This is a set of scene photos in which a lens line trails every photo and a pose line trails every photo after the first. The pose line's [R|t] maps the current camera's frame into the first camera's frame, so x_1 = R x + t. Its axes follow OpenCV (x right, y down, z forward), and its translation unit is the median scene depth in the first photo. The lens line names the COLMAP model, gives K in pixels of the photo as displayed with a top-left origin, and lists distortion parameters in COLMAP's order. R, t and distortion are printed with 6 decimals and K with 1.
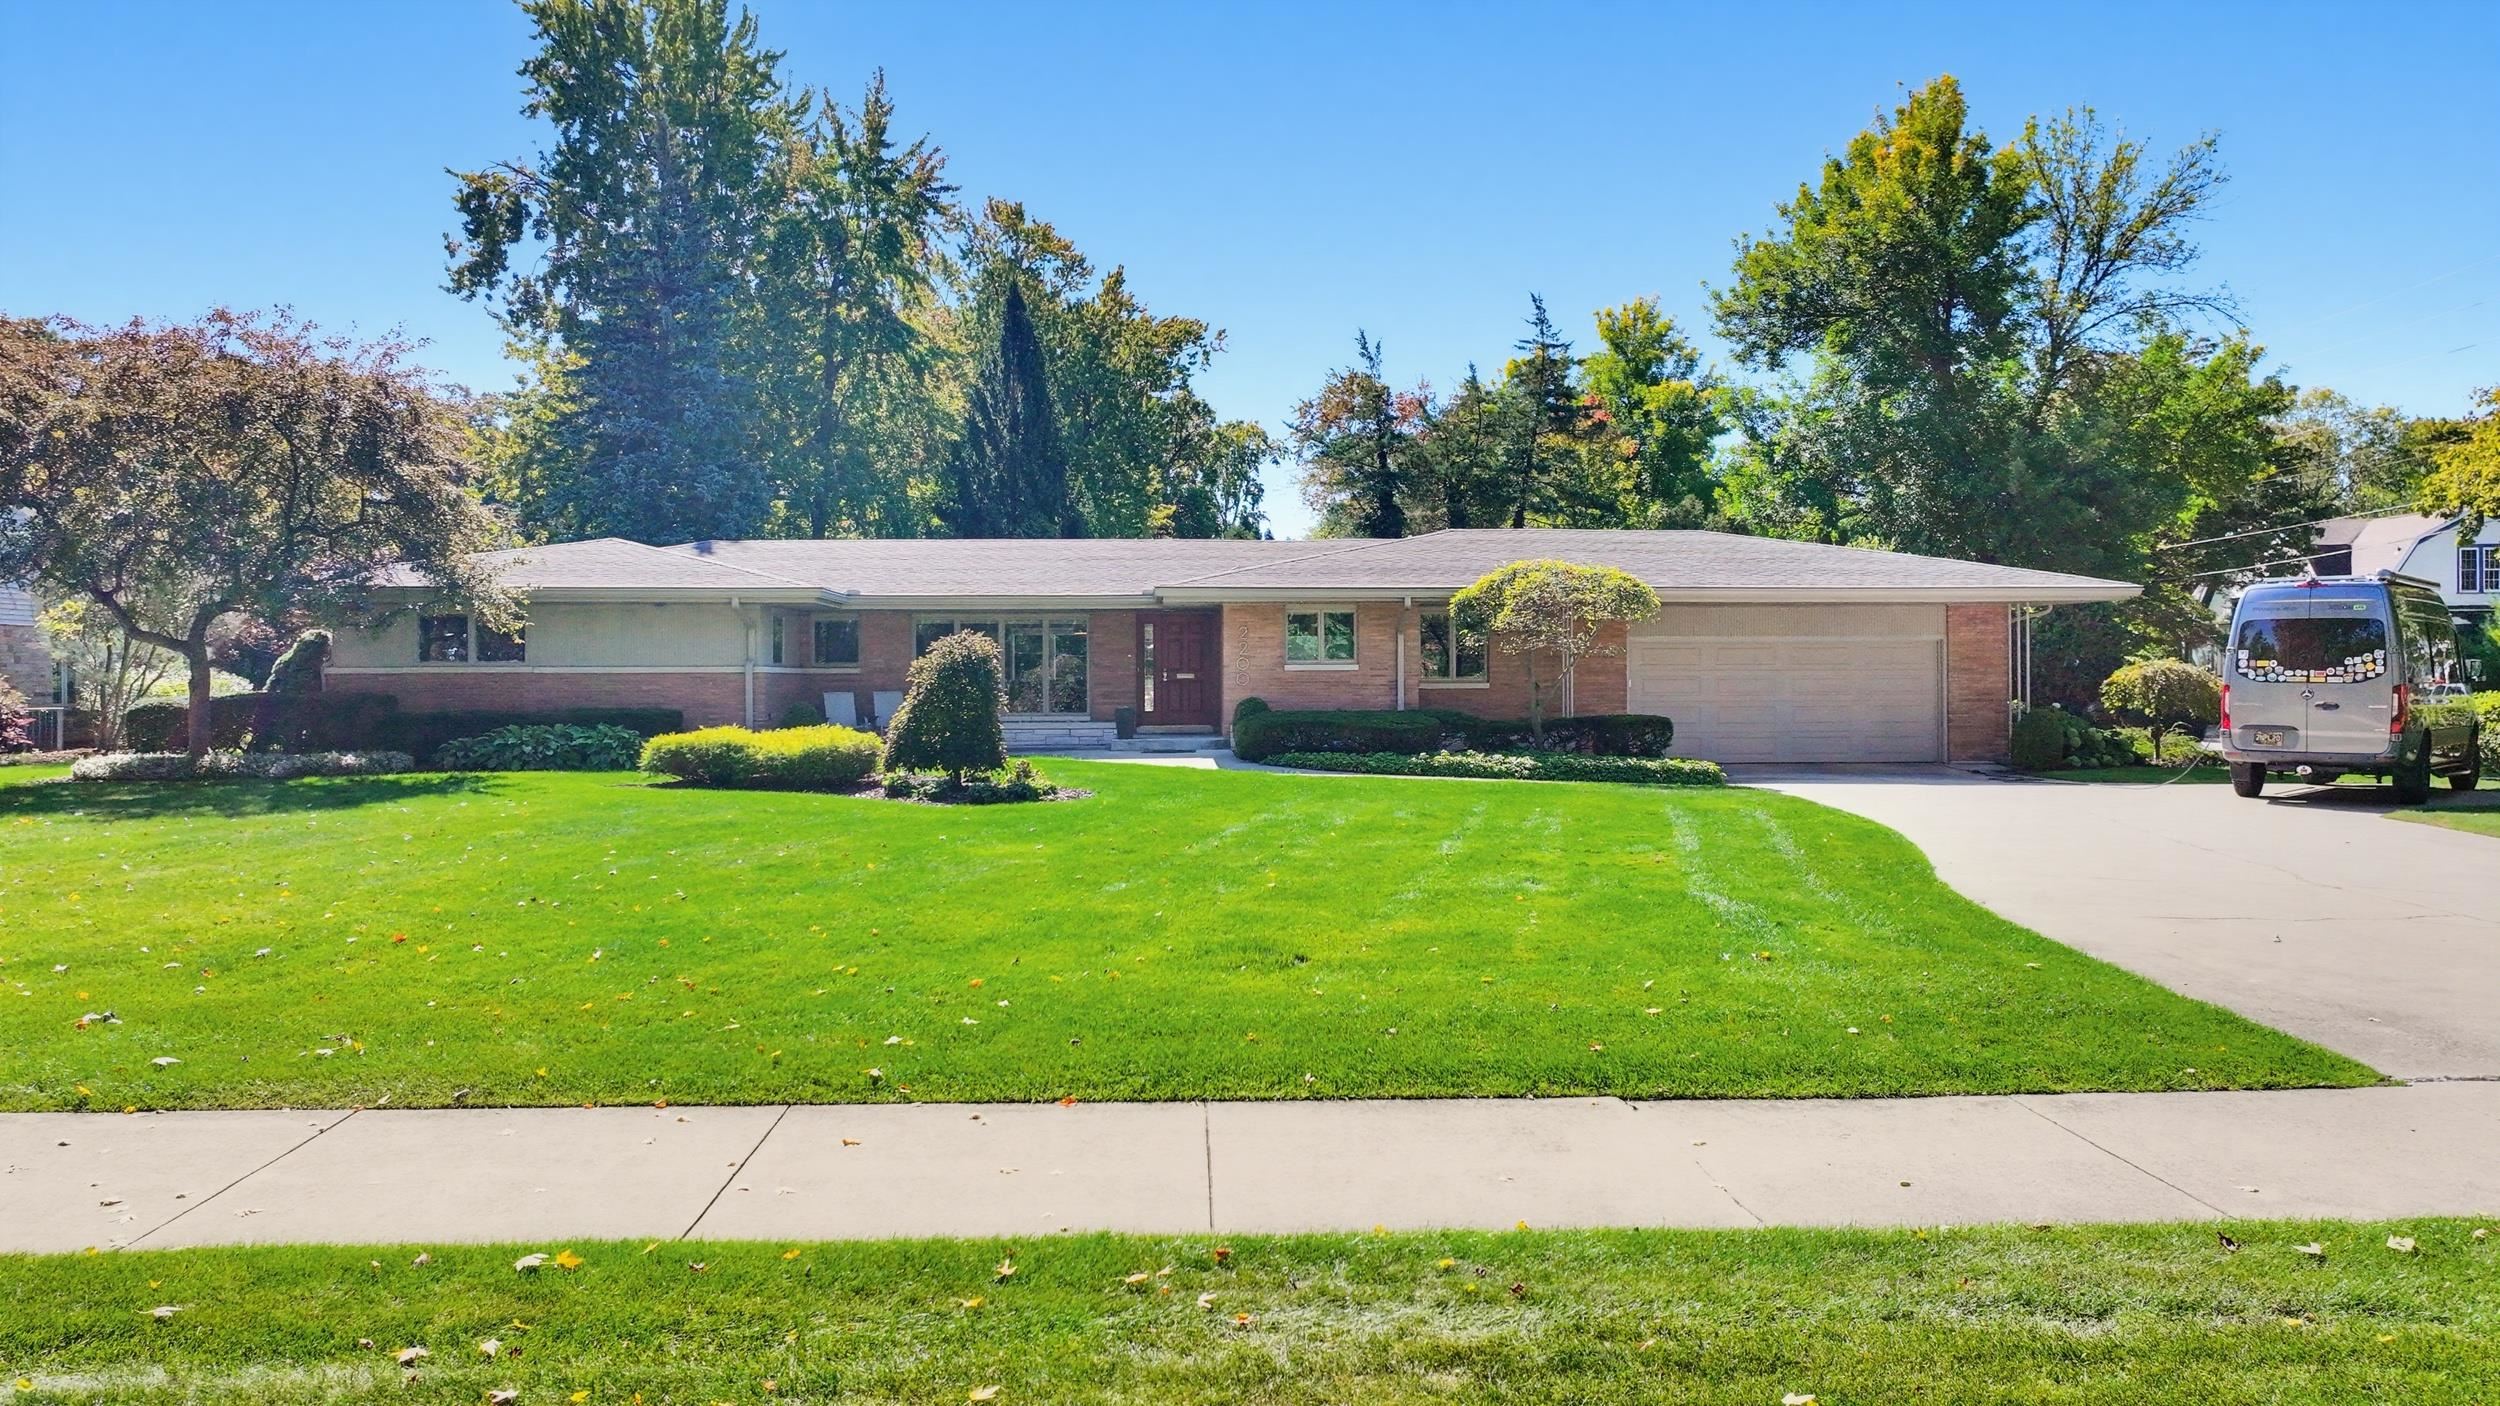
lens RADIAL K [[1752.8, 0, 1261.2], [0, 1752.8, 700.1], [0, 0, 1]] dist [-0.007301, 0.023434]
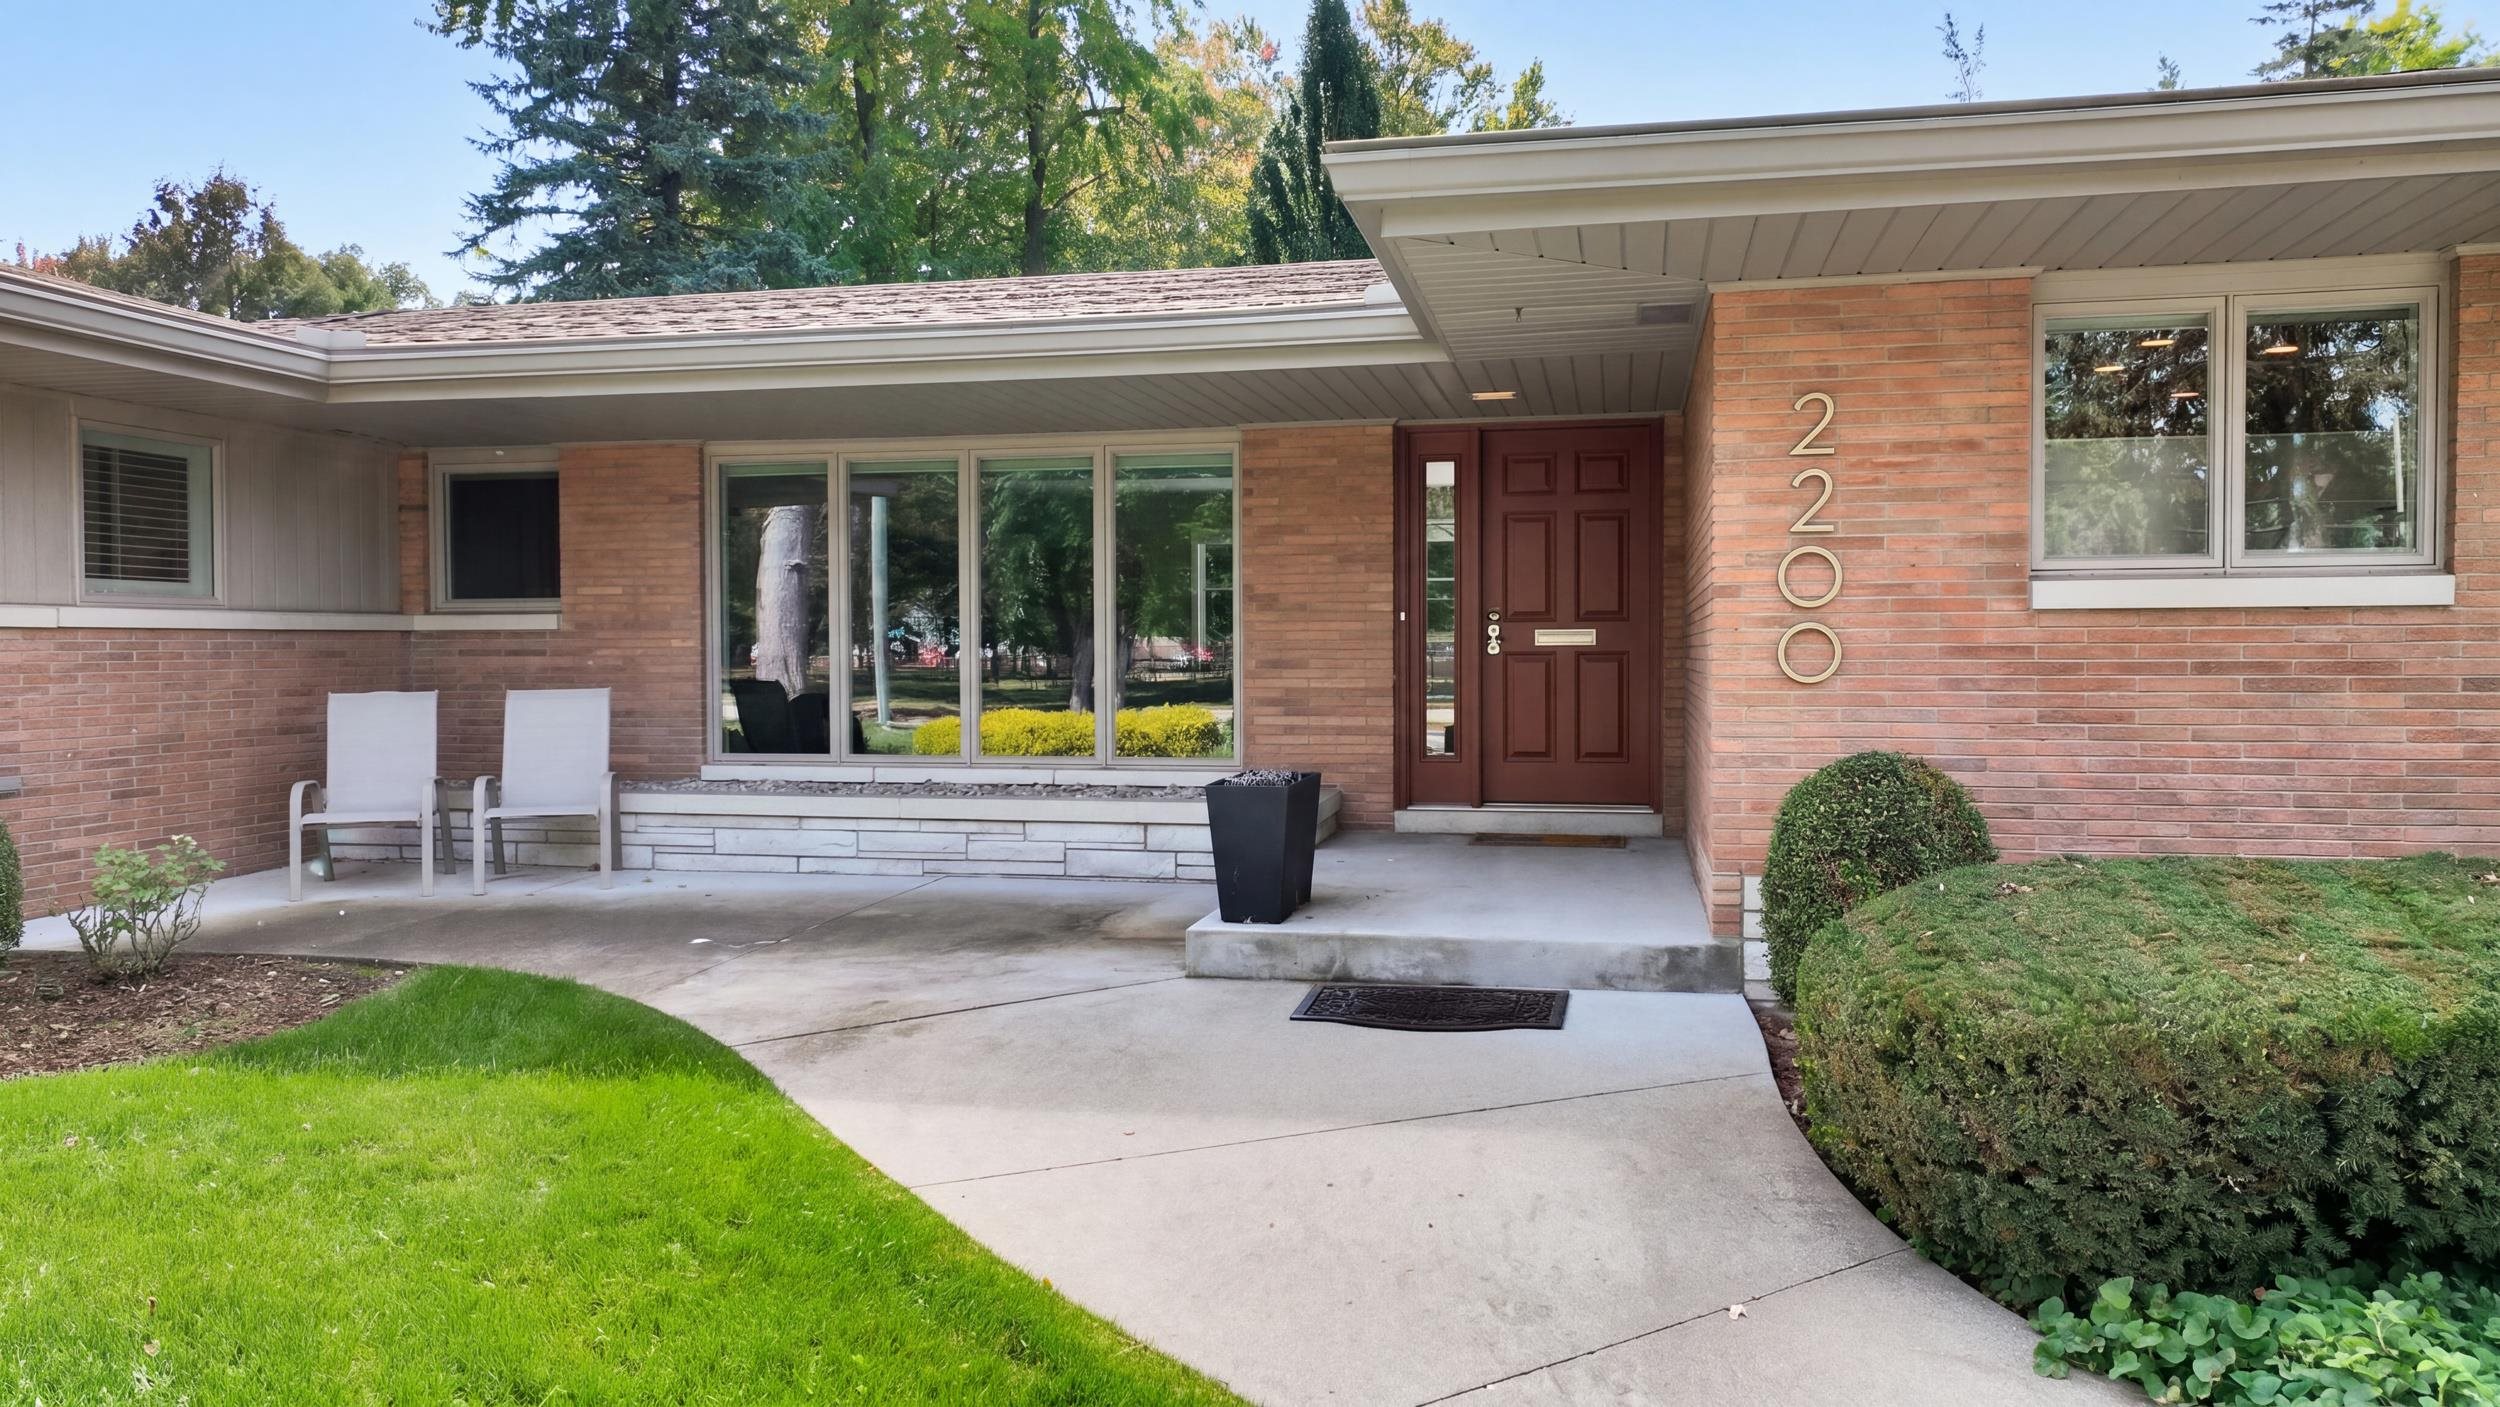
lens RADIAL K [[1752.8, 0, 1240.4], [0, 1752.8, 704.8], [0, 0, 1]] dist [-0.007301, 0.023434]
pose [[0.964915, 0.008931, -0.262410, -0.018910], [-0.002024, 0.999645, 0.026577, -0.010223], [0.262554, -0.025113, 0.964590, 0.714479]]
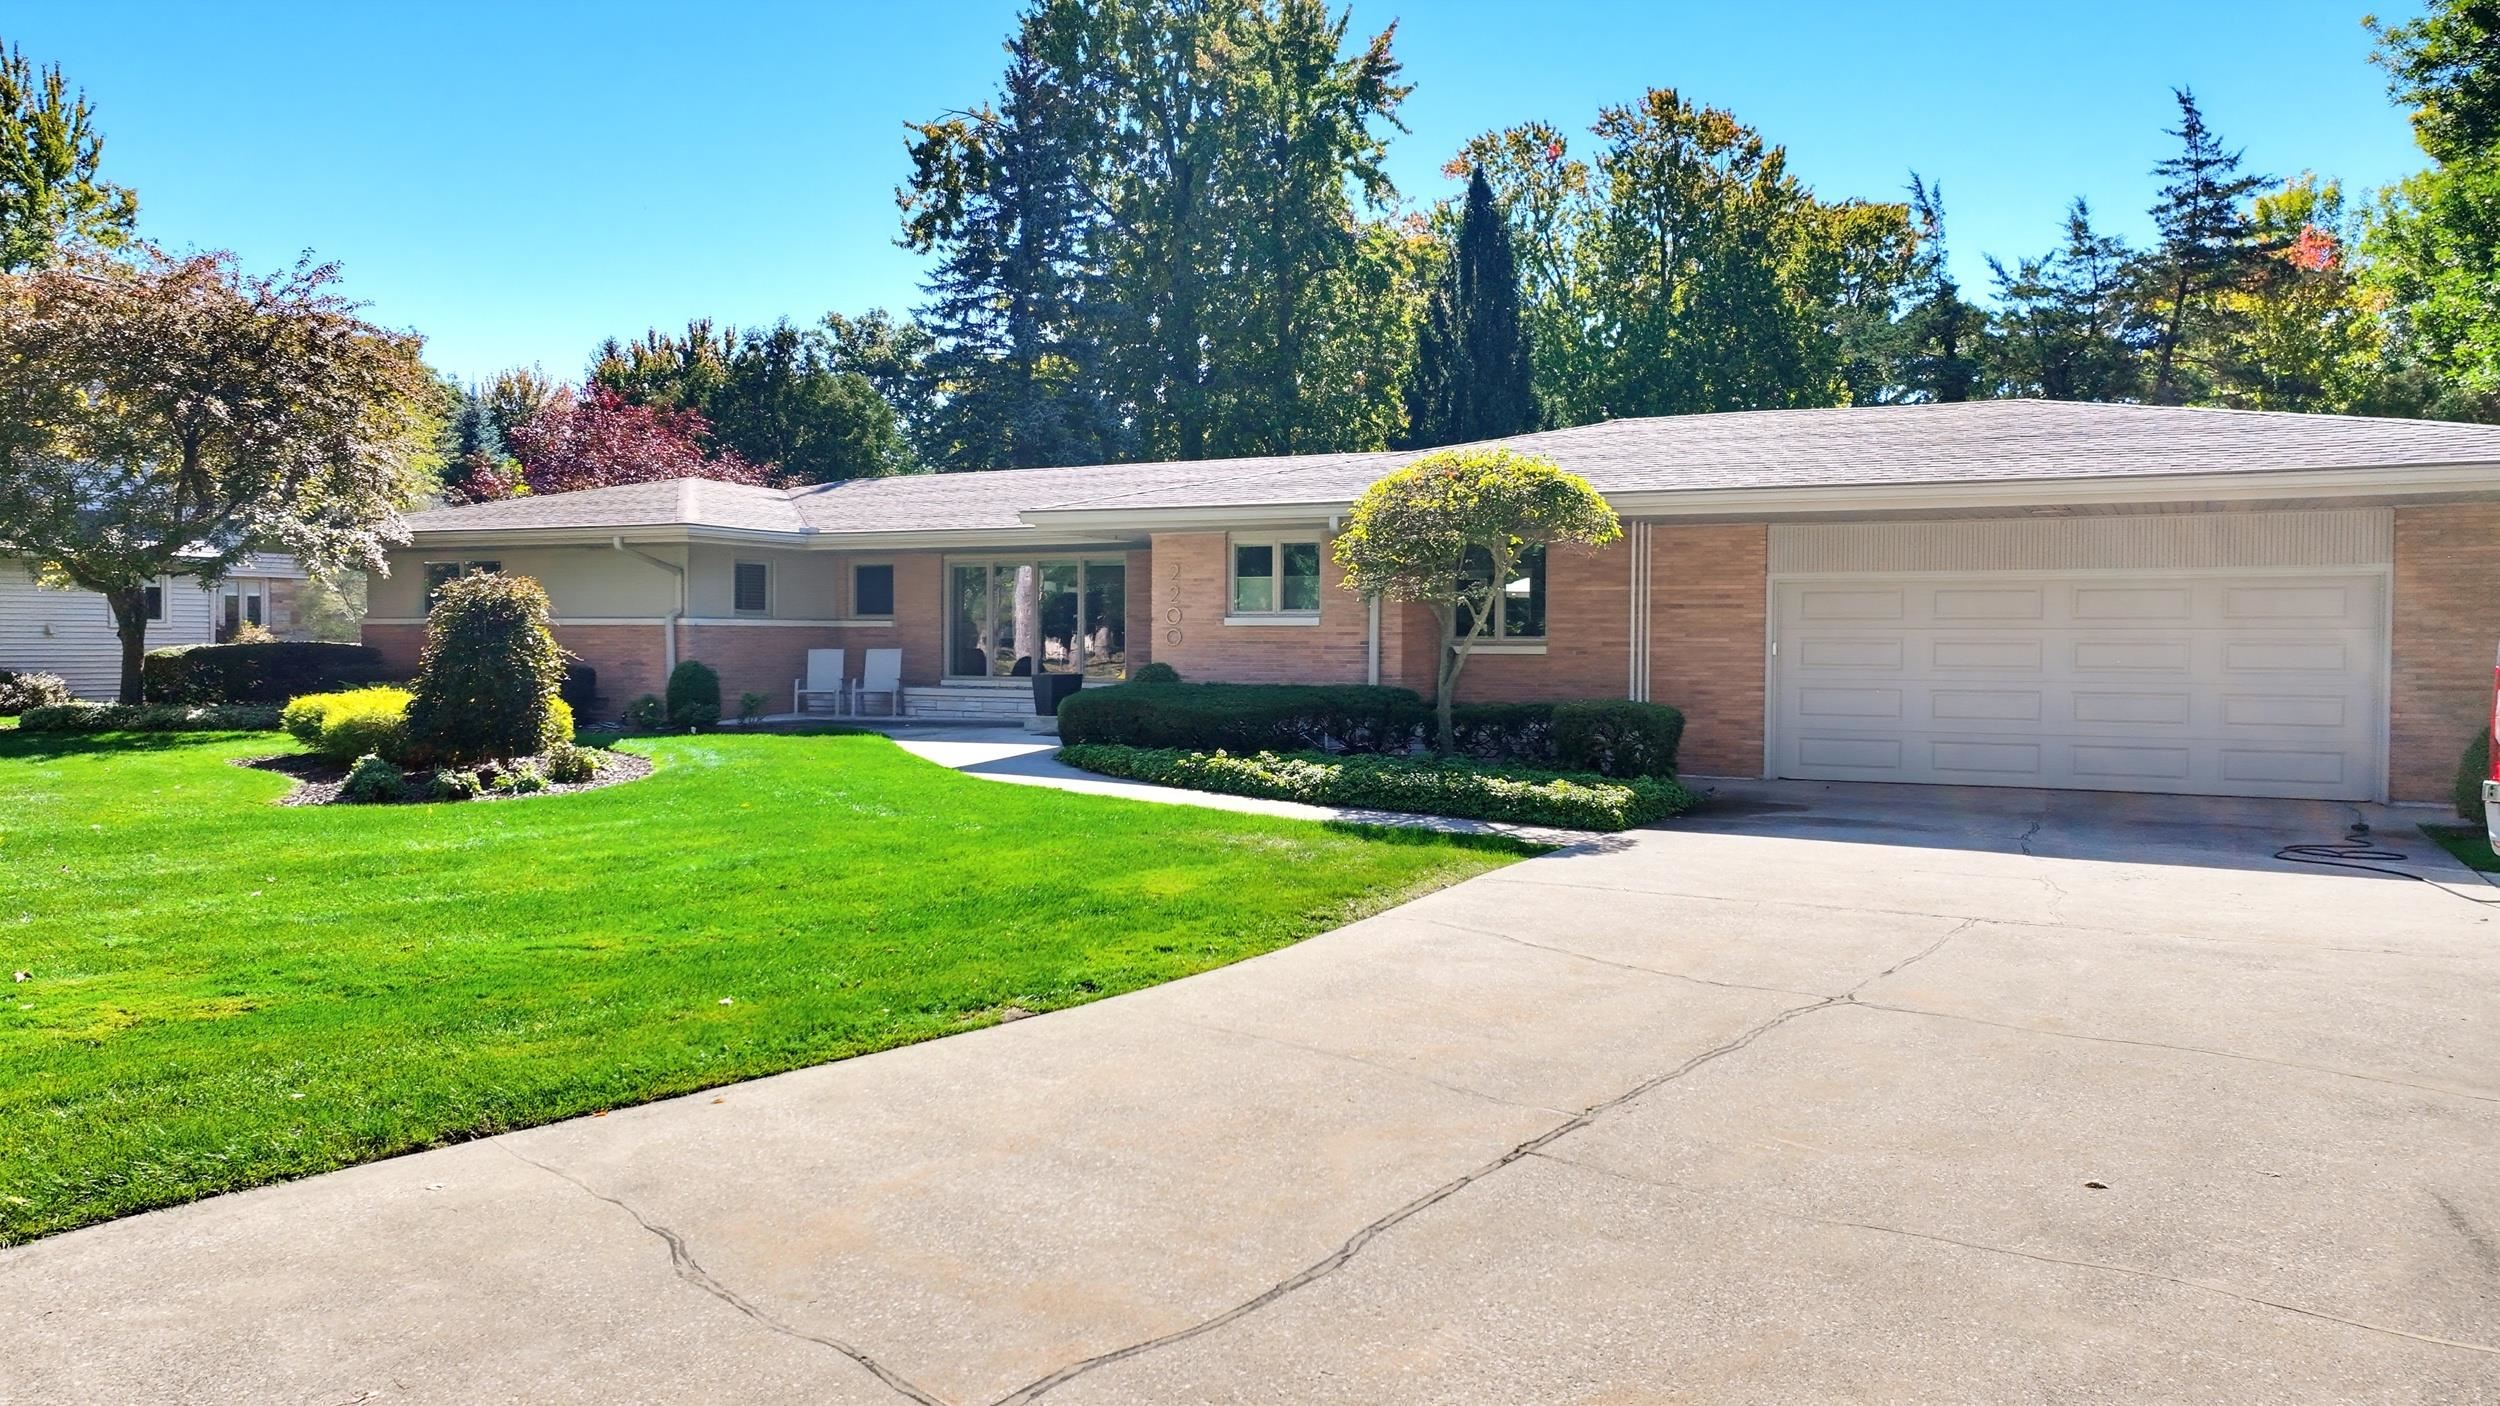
lens RADIAL K [[1752.8, 0, 1245.9], [0, 1752.8, 696.1], [0, 0, 1]] dist [-0.007301, 0.023434]
pose [[0.861742, 0.024786, -0.506741, 0.348744], [-0.012320, 0.999534, 0.027938, -0.007520], [0.507198, -0.017832, 0.861645, 0.355010]]
